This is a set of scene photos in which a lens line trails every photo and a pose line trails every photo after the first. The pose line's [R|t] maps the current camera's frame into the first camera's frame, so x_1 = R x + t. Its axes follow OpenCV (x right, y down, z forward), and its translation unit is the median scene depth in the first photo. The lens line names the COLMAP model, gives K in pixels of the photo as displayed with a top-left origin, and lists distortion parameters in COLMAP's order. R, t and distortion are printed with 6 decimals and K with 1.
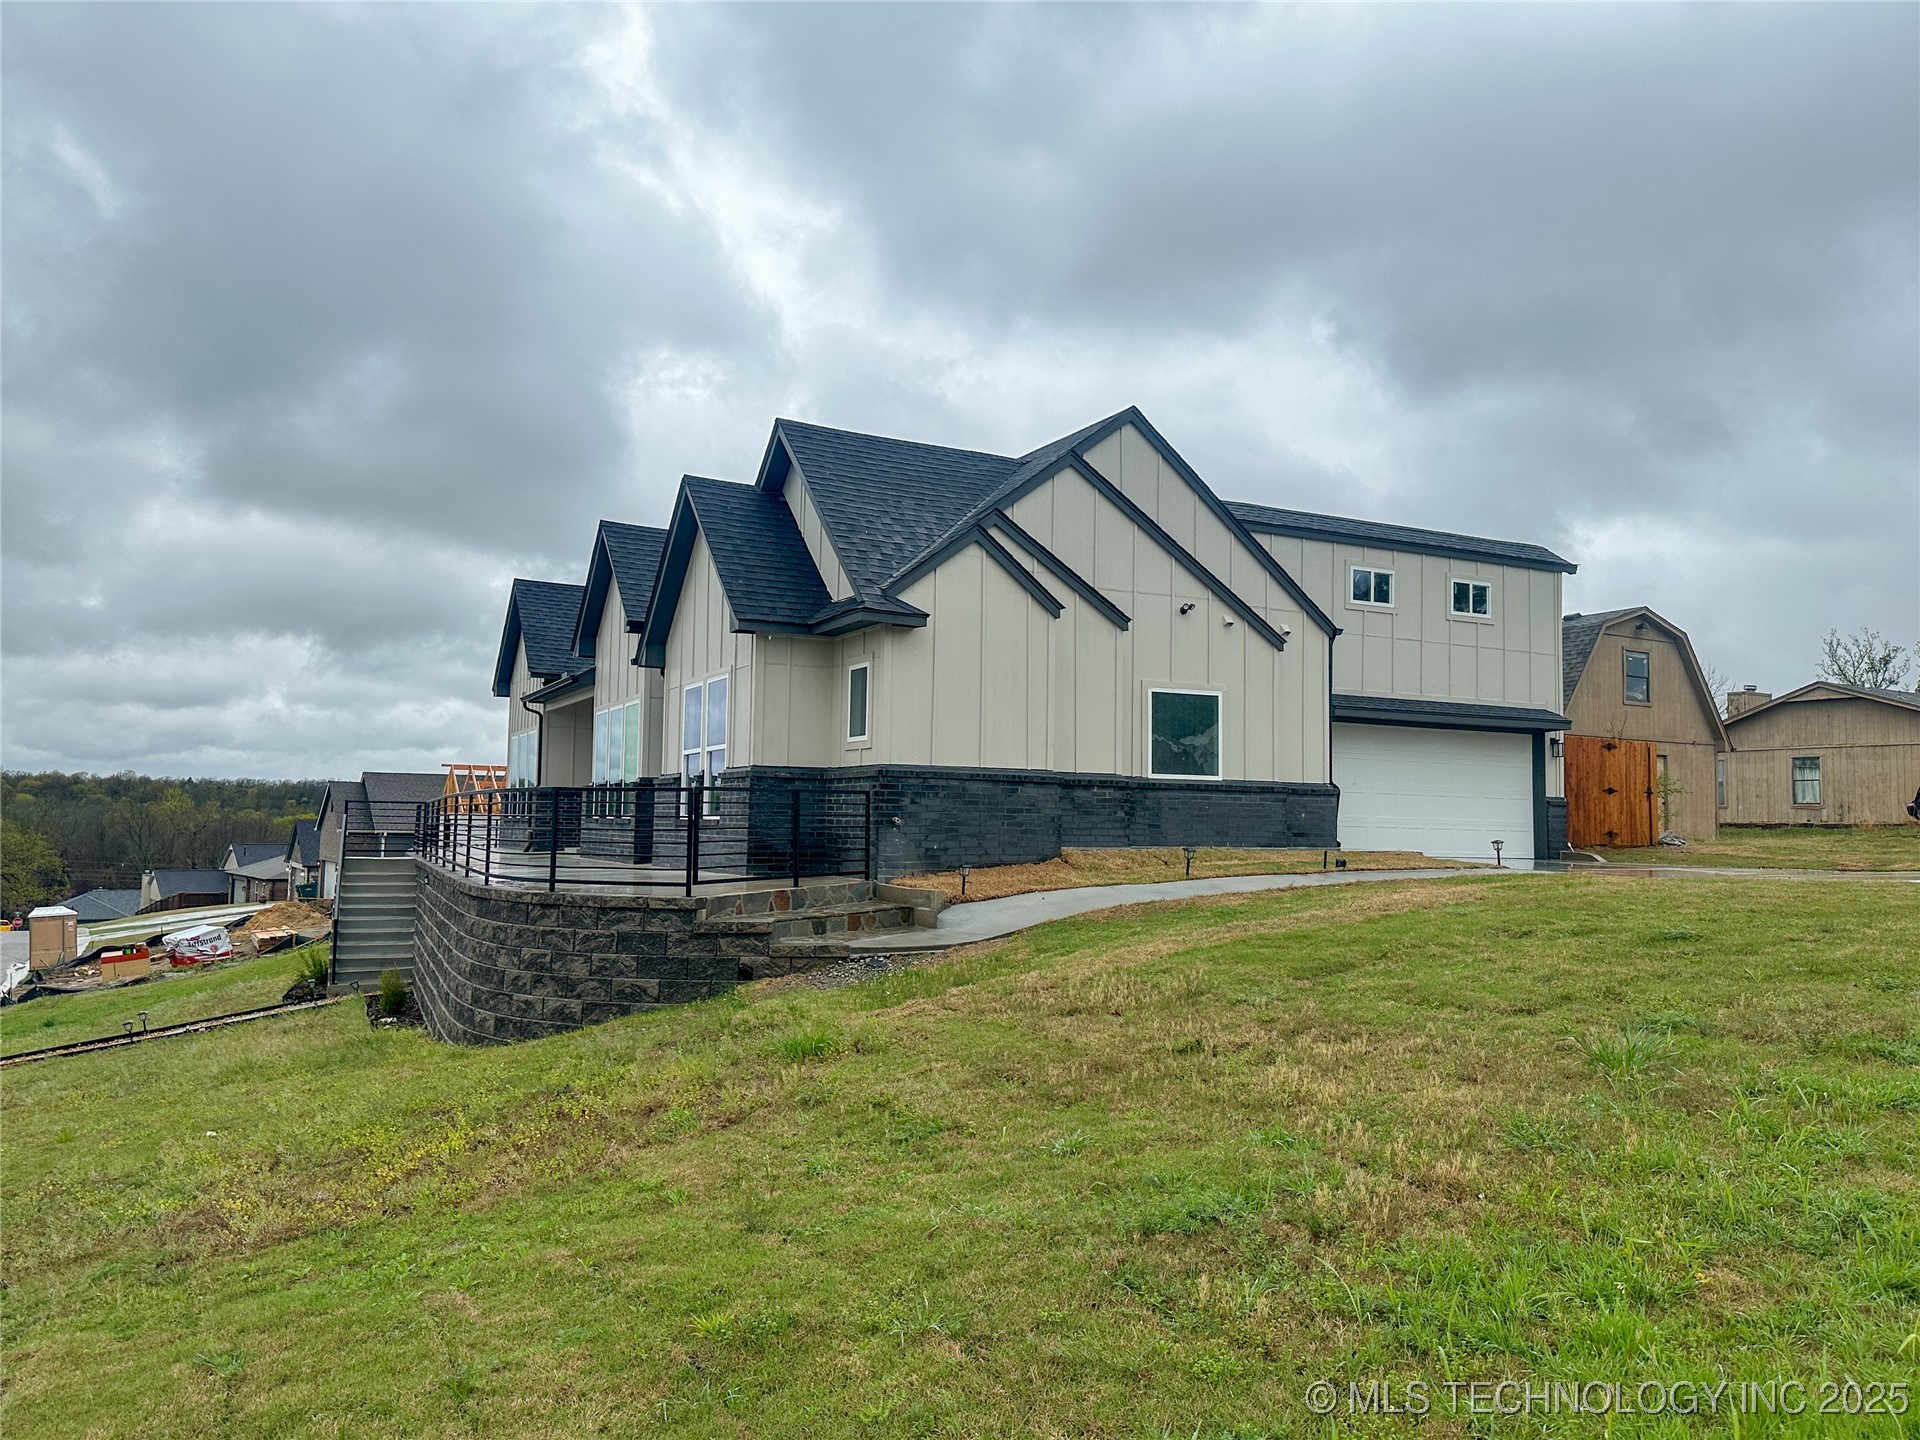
lens RADIAL K [[1381.2, 0, 960.0], [0, 1381.2, 720.0], [0, 0, 1]] dist [0.161933, -0.196710]
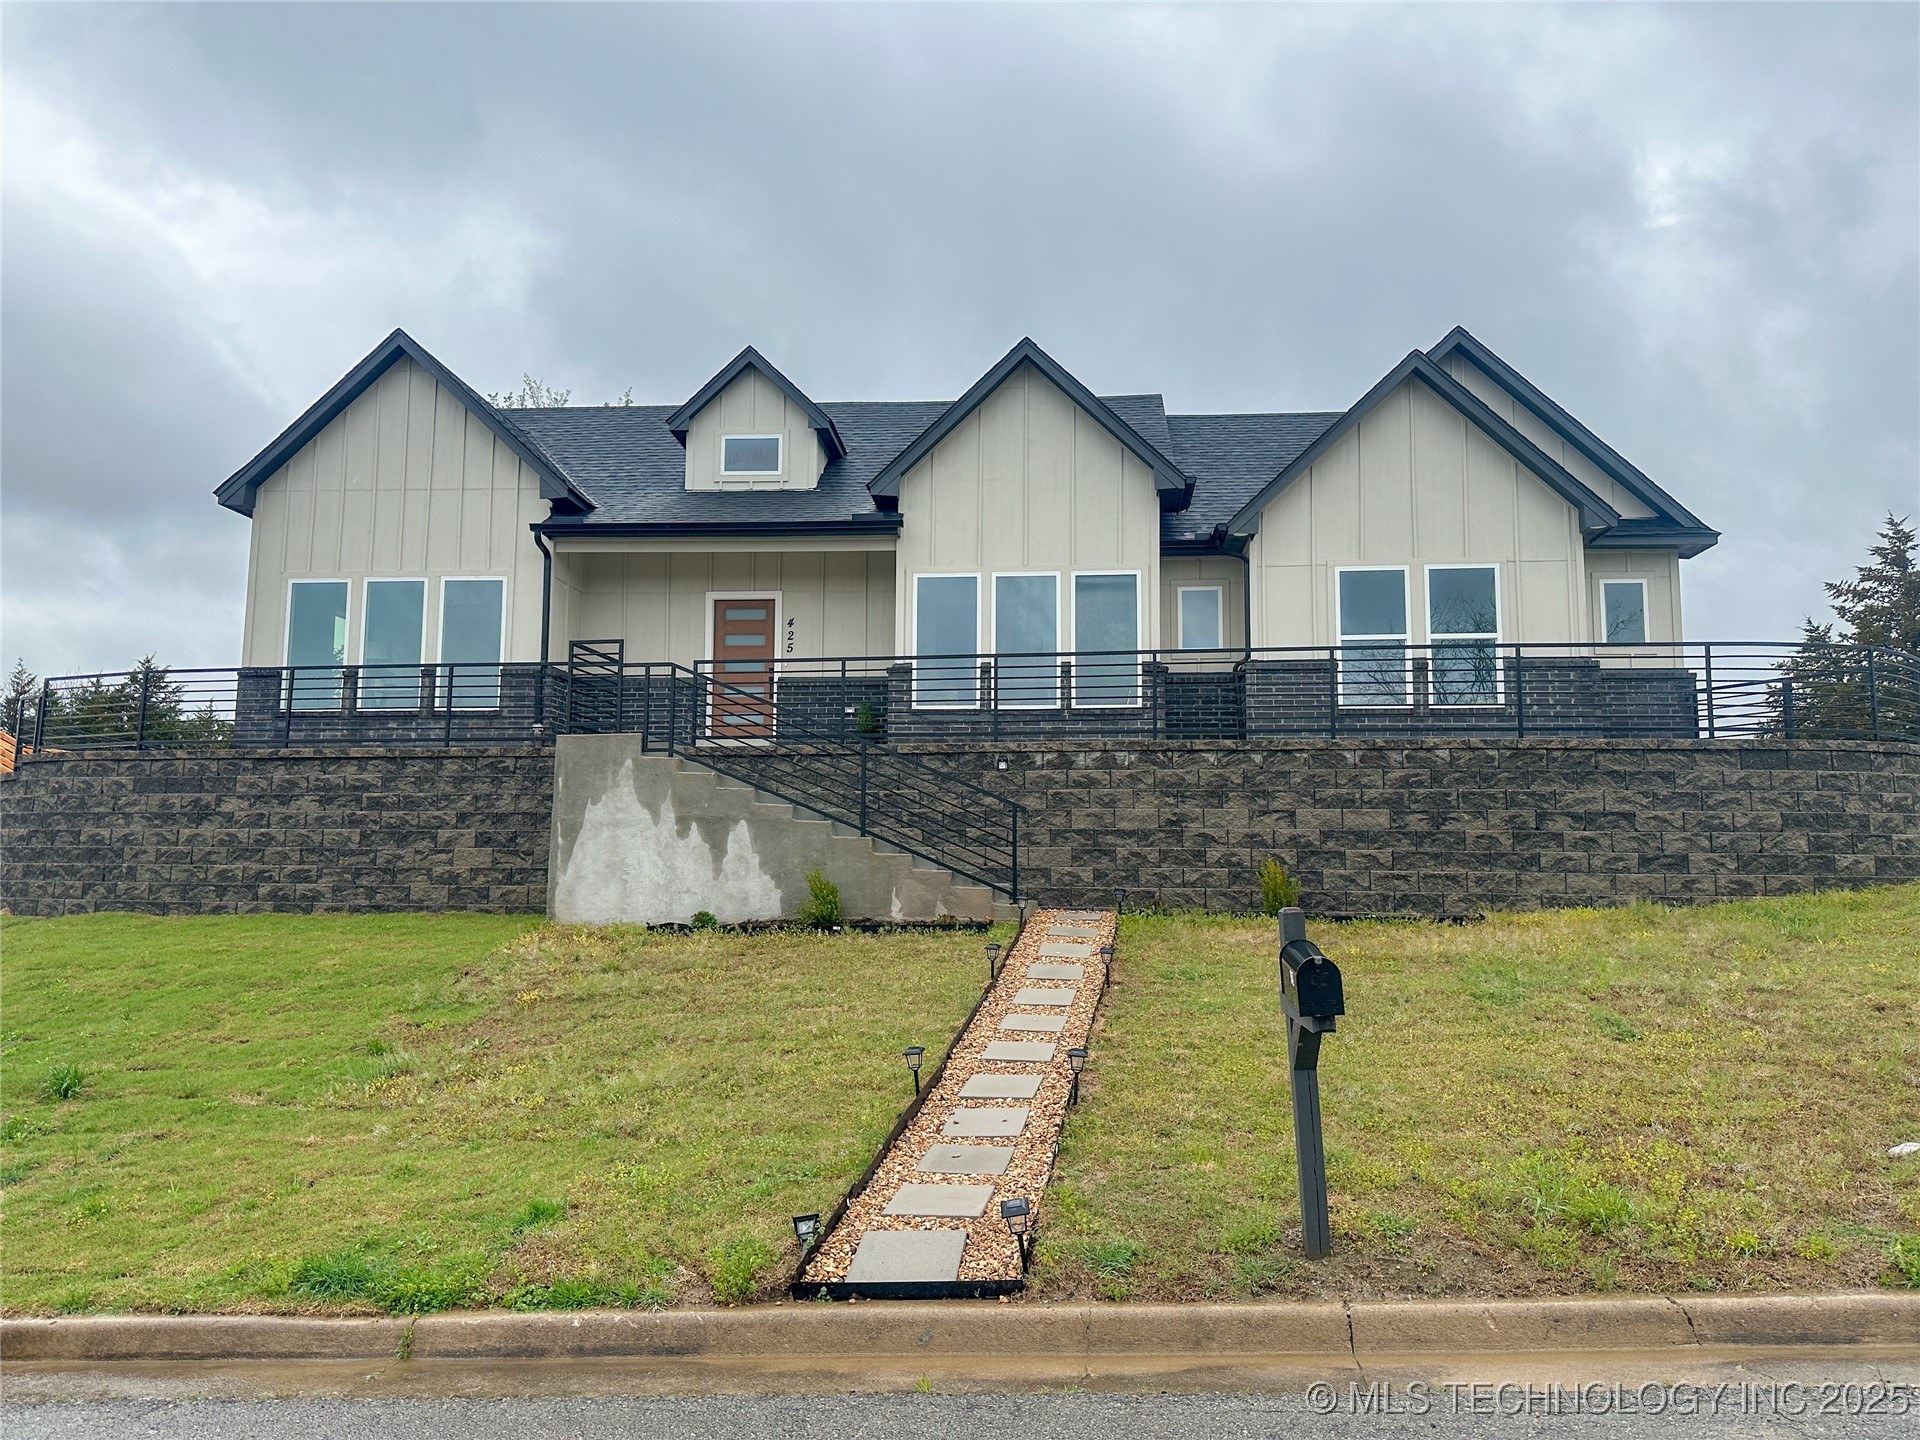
lens RADIAL K [[1315.1, 0, 960.0], [0, 1315.1, 720.0], [0, 0, 1]] dist [-0.008652, -0.007350]
pose [[0.550445, 0.080358, 0.830995, -1.251081], [-0.064797, 0.996467, -0.053439, 0.168818], [-0.832353, -0.024430, 0.553707, 0.849422]]
